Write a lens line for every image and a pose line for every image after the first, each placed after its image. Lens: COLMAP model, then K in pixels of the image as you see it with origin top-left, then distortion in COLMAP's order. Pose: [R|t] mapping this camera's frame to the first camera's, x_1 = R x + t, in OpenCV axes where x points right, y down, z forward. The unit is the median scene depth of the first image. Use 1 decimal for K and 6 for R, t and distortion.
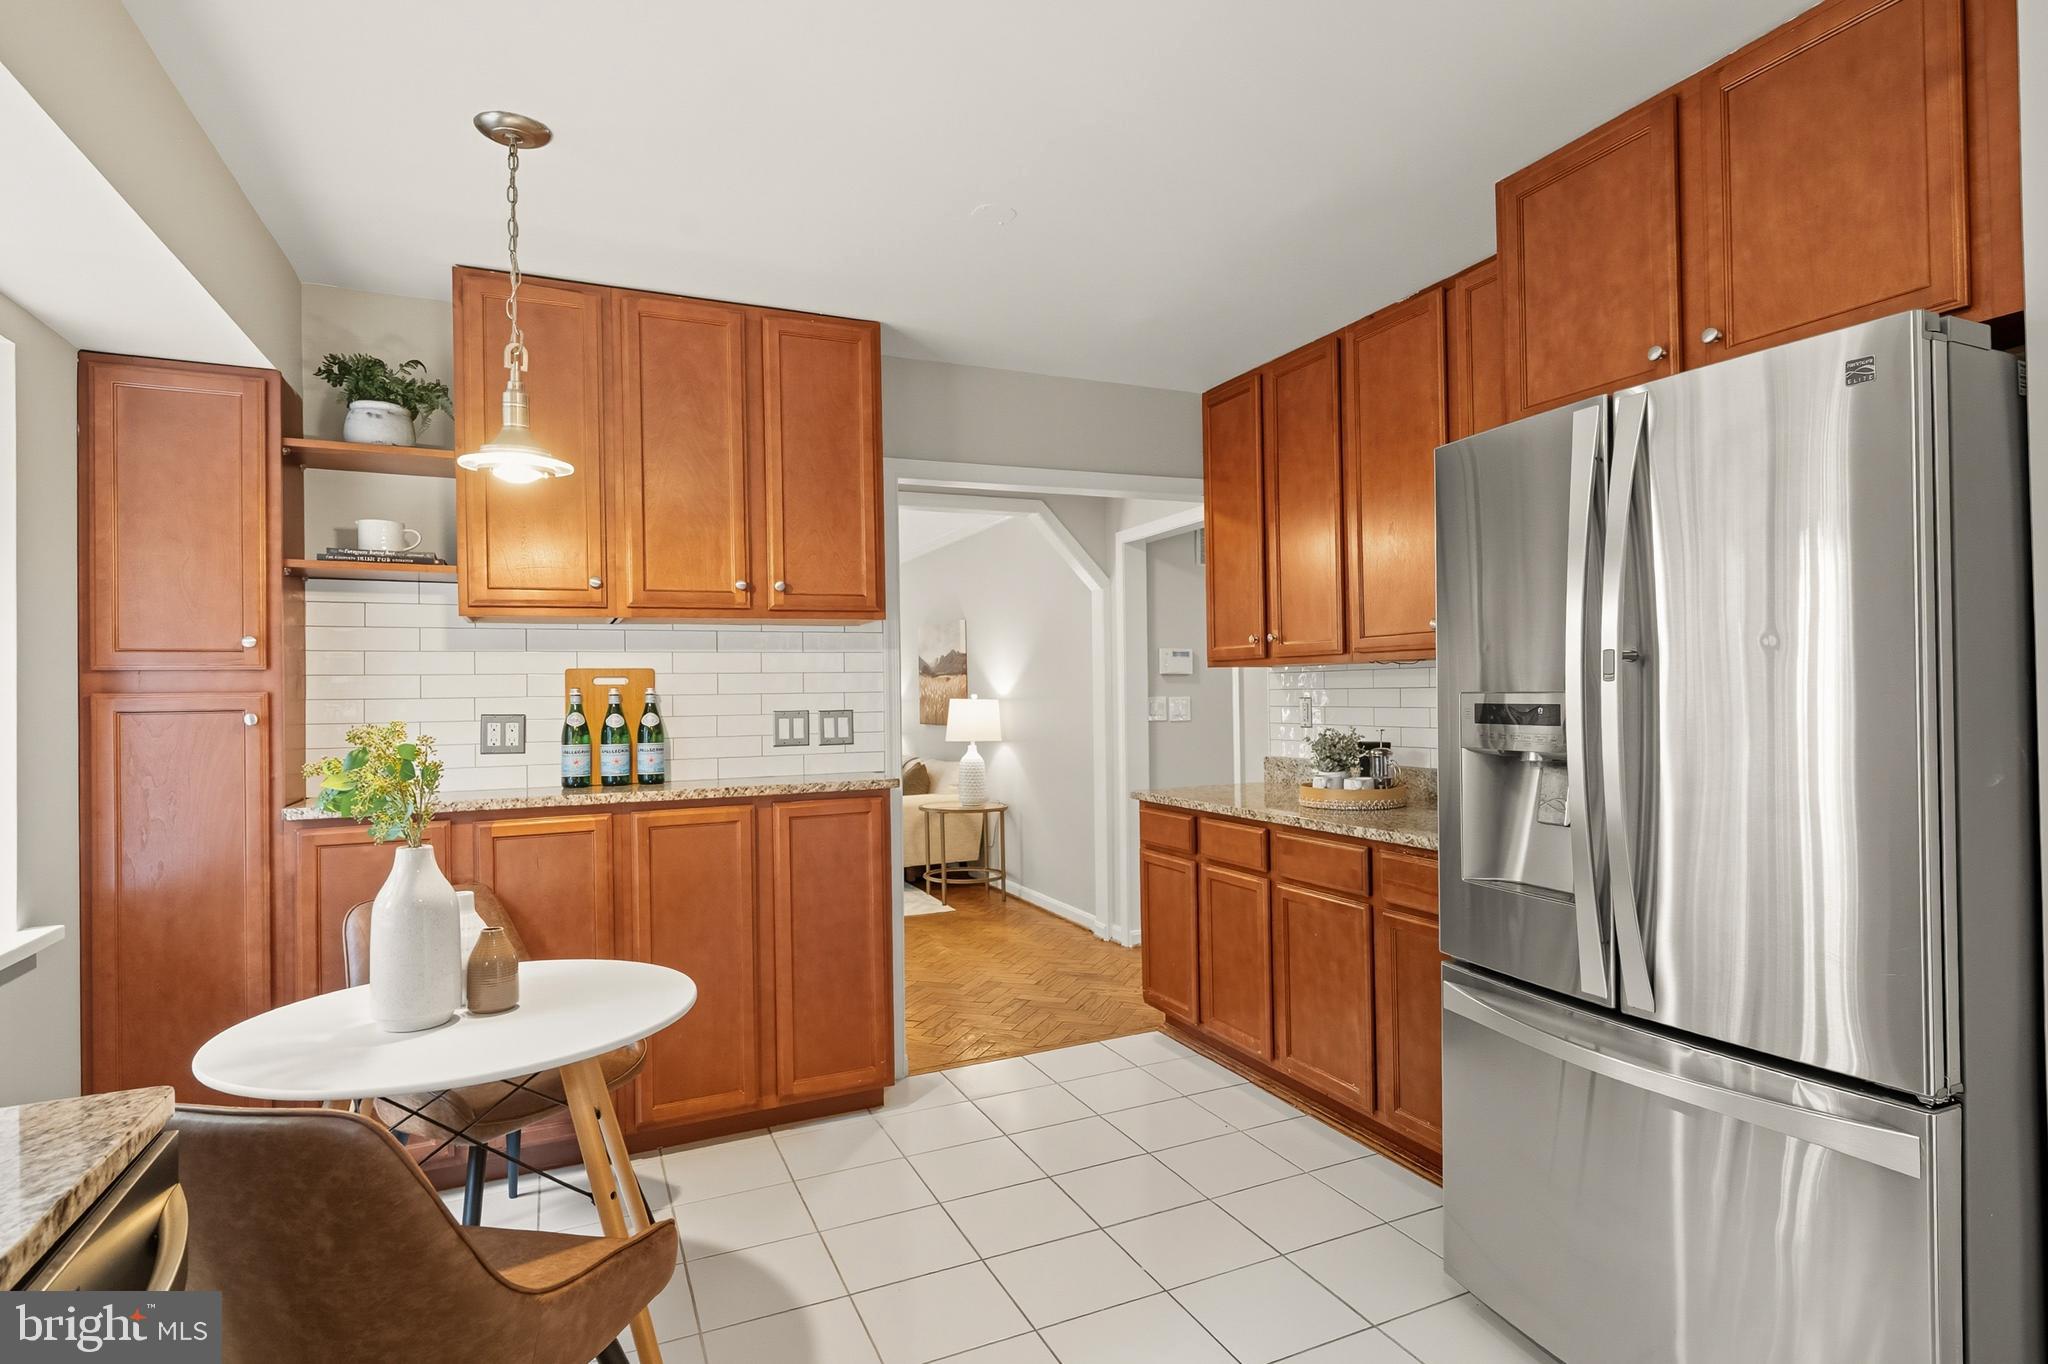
lens RADIAL K [[1068.5, 0, 1081.3], [0, 1068.5, 678.1], [0, 0, 1]] dist [0.001099, -0.000080]
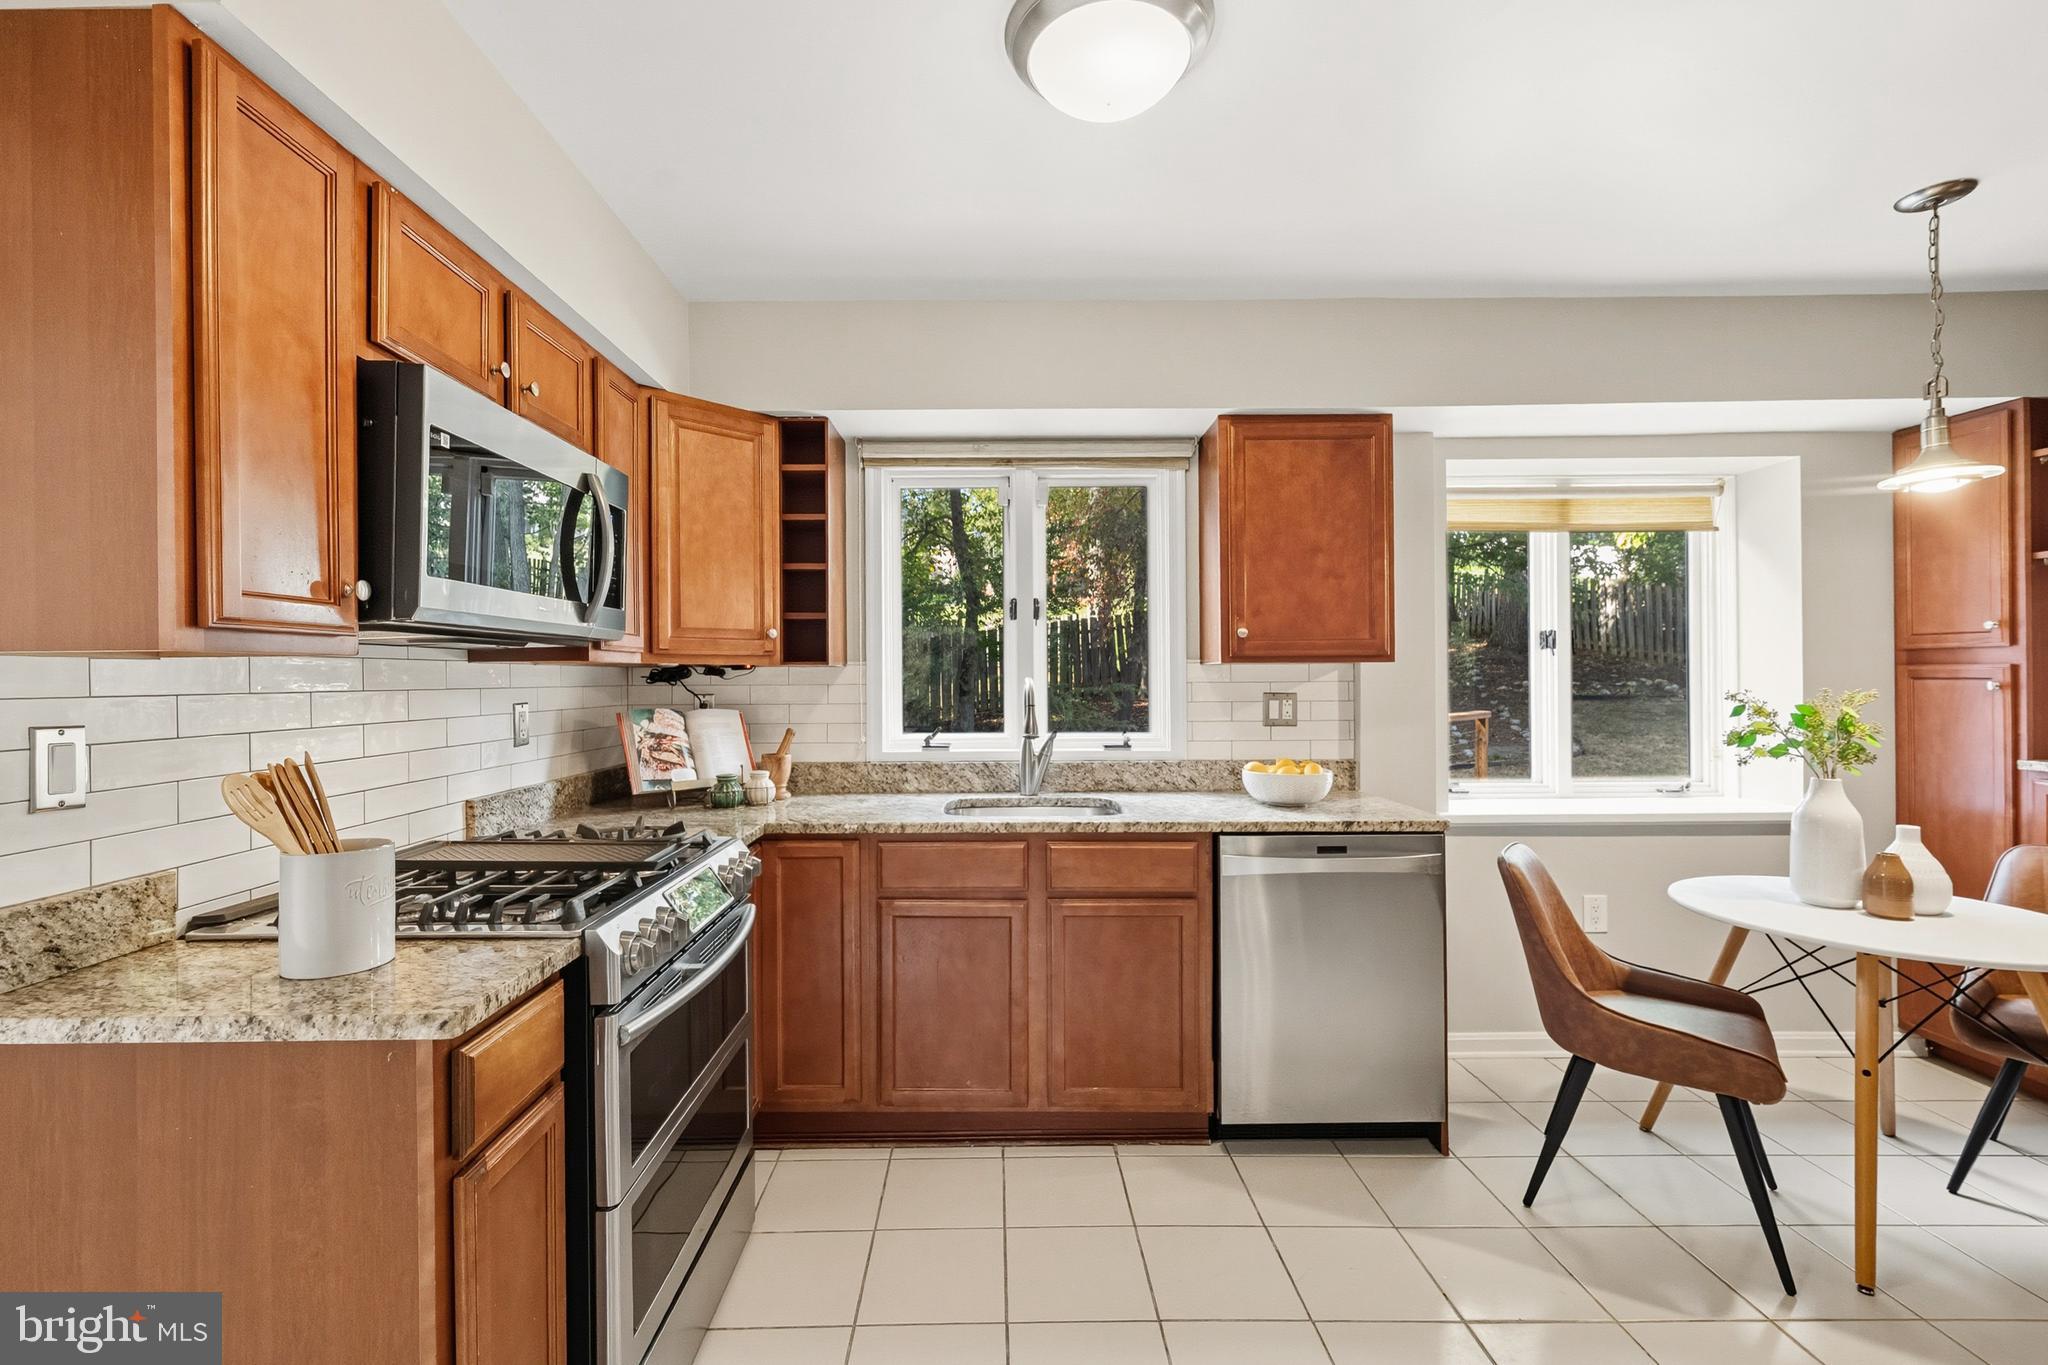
lens RADIAL K [[924.9, 0, 1001.3], [0, 924.9, 685.2], [0, 0, 1]] dist [0.001716, 0.000318]
pose [[-0.428059, 0.027140, -0.903343, 0.576238], [0.024347, 0.999533, 0.018493, -0.008431], [0.903423, -0.014078, -0.428519, 0.332296]]
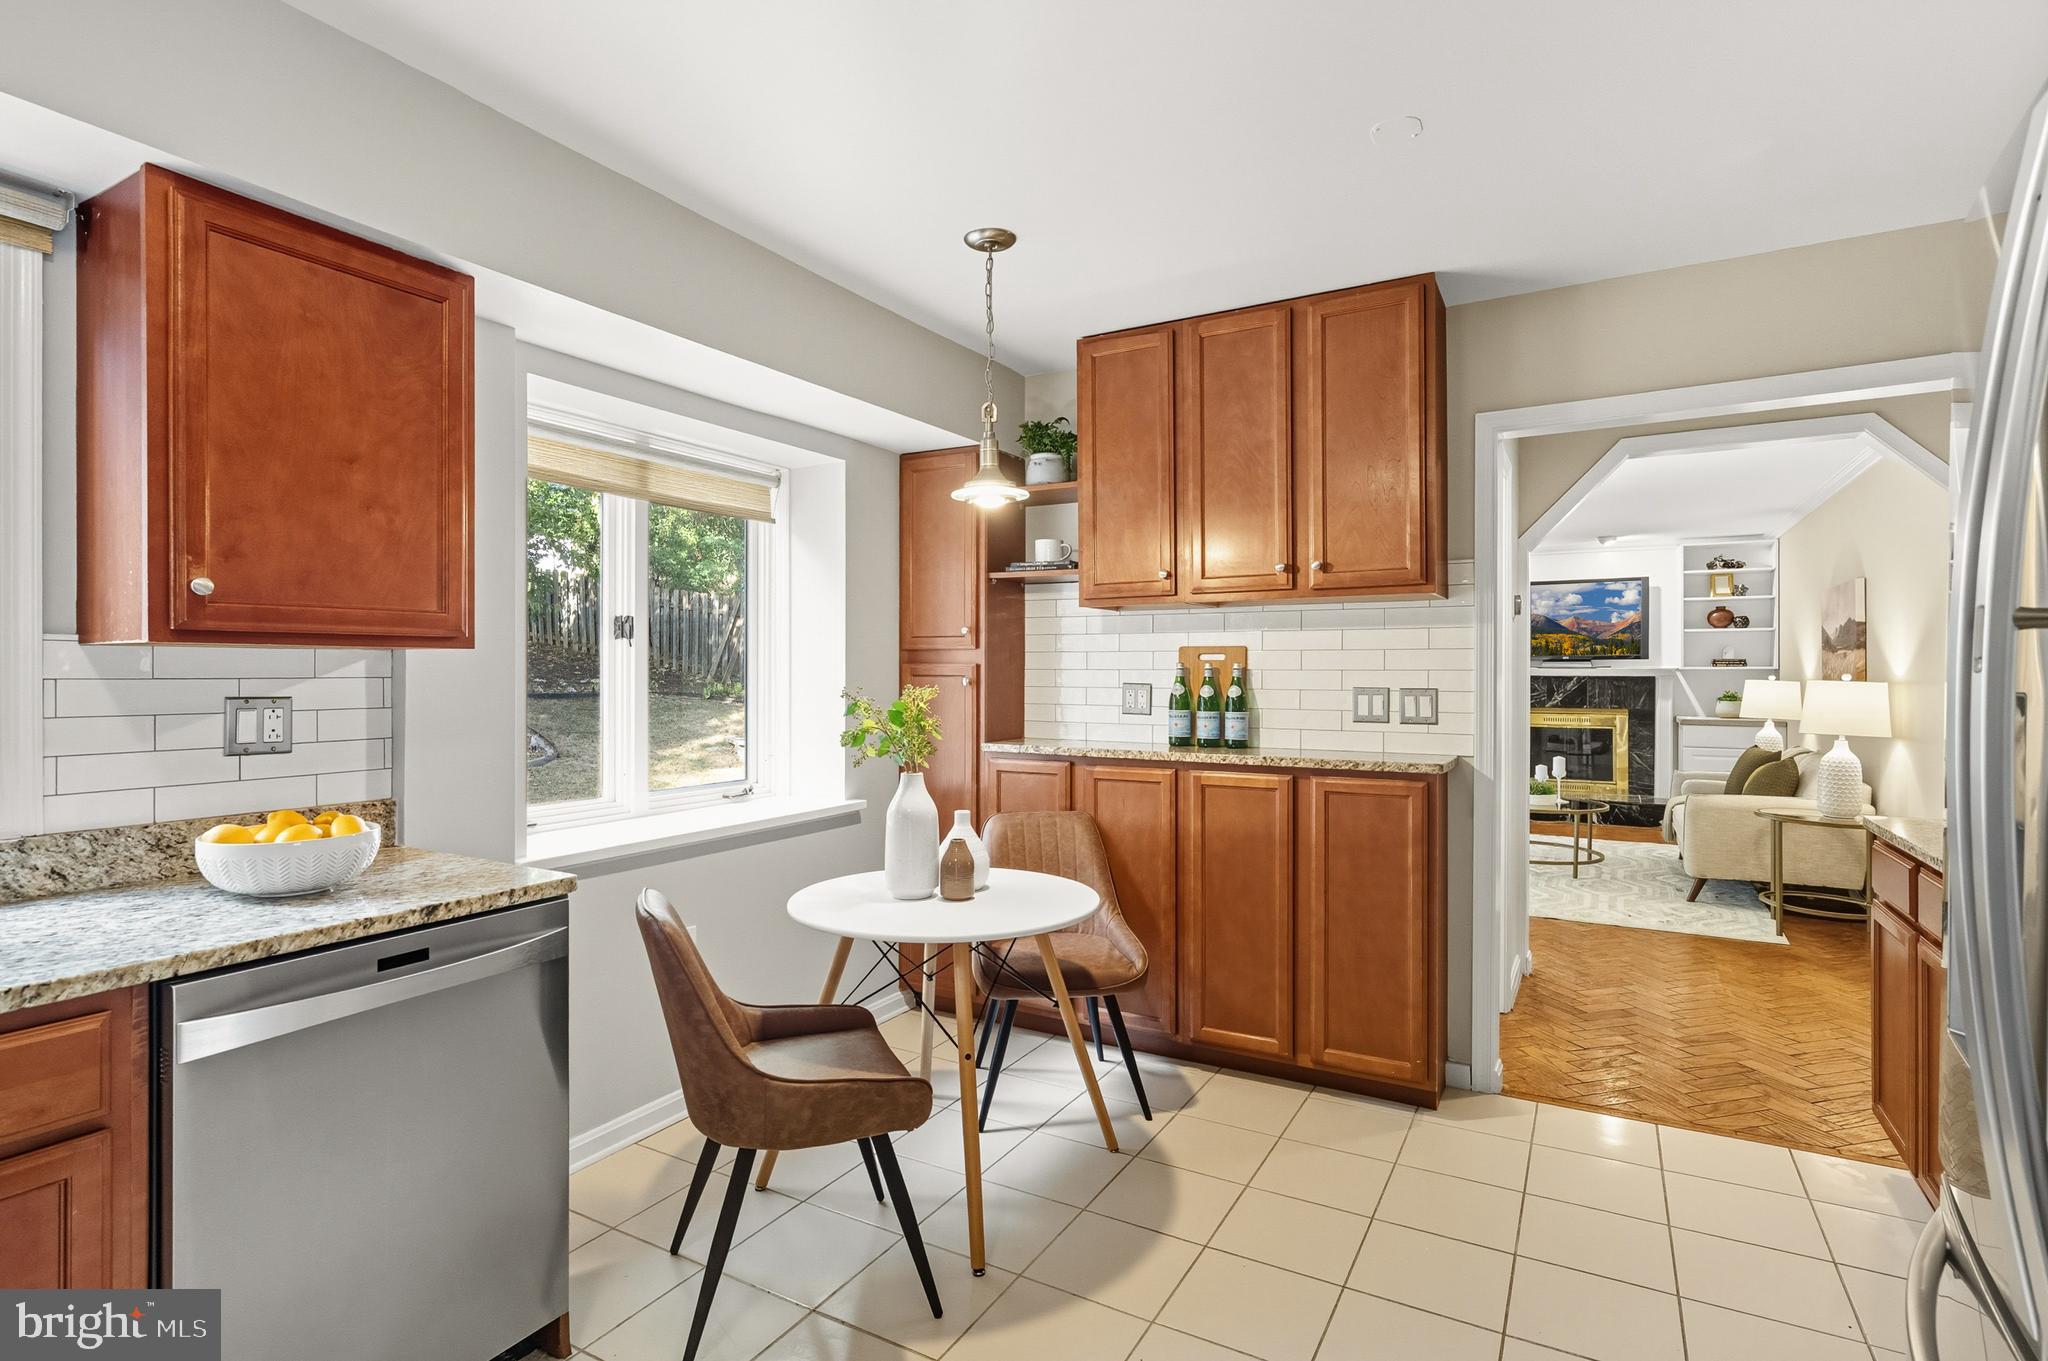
lens RADIAL K [[1000.2, 0, 1031.8], [0, 1000.2, 671.0], [0, 0, 1]] dist [-0.001565, -0.000056]
pose [[0.567944, 0.016822, -0.822895, 0.348633], [-0.000516, 0.999798, 0.020082, -0.003844], [0.823067, -0.010981, 0.567838, 0.224872]]
